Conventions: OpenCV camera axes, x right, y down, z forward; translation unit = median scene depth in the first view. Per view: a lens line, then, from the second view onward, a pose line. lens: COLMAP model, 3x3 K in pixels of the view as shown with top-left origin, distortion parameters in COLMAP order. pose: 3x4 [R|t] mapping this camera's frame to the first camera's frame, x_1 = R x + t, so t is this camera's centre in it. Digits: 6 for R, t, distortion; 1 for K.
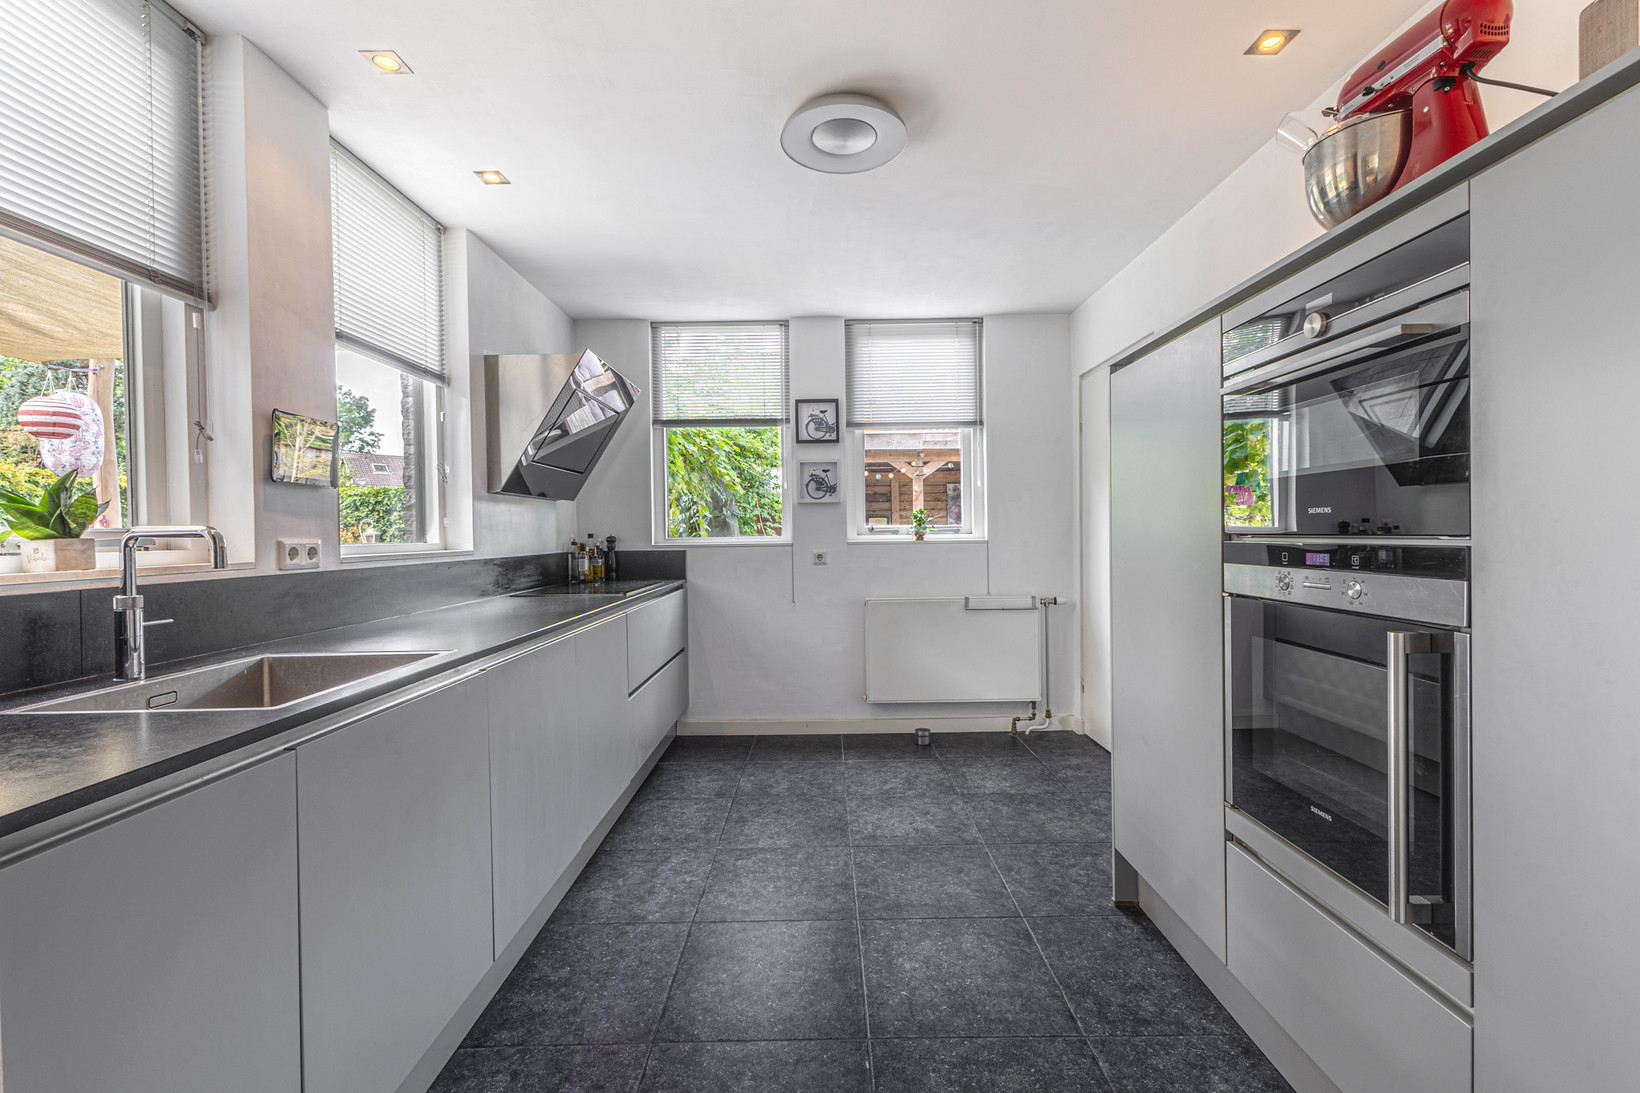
lens RADIAL K [[705.1, 0, 818.6], [0, 705.1, 541.8], [0, 0, 1]] dist [0.009176, -0.000354]
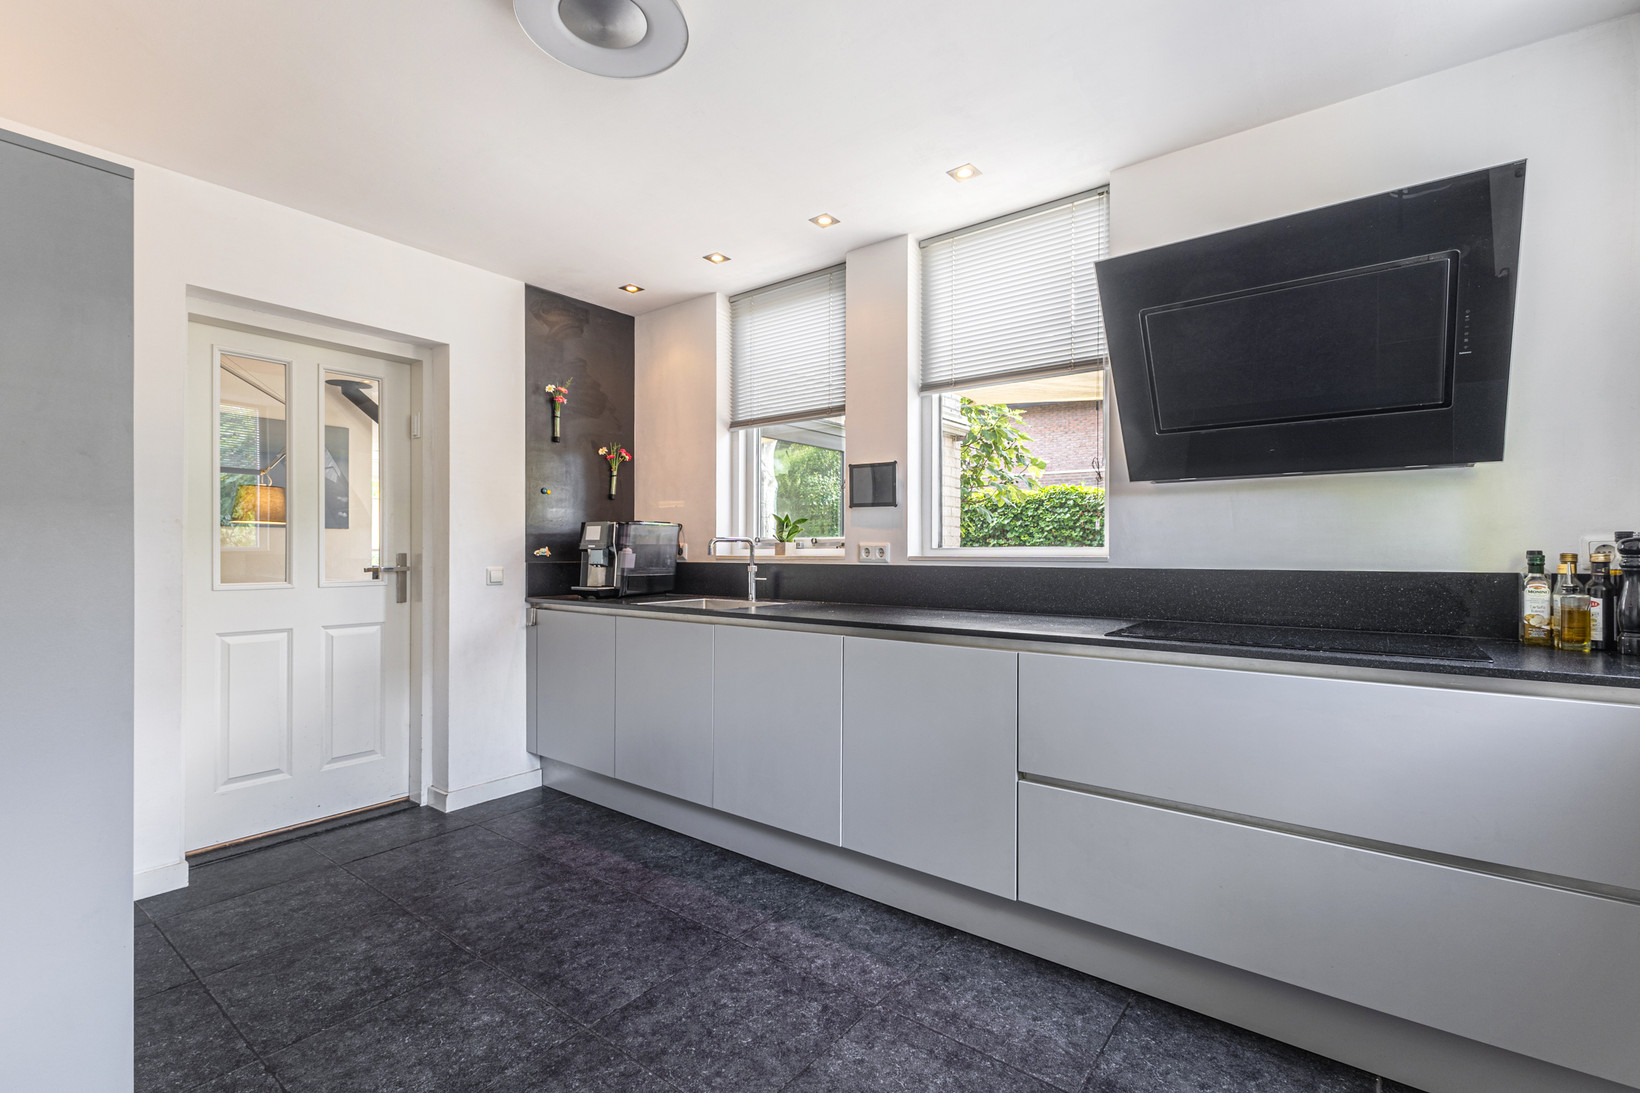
lens RADIAL K [[718.3, 0, 823.7], [0, 718.3, 554.1], [0, 0, 1]] dist [0.011411, -0.004333]
pose [[-0.602088, 0.016704, -0.798255, 0.402294], [-0.002289, 0.999741, 0.022646, -0.009796], [0.798426, 0.015462, -0.601894, 1.285107]]
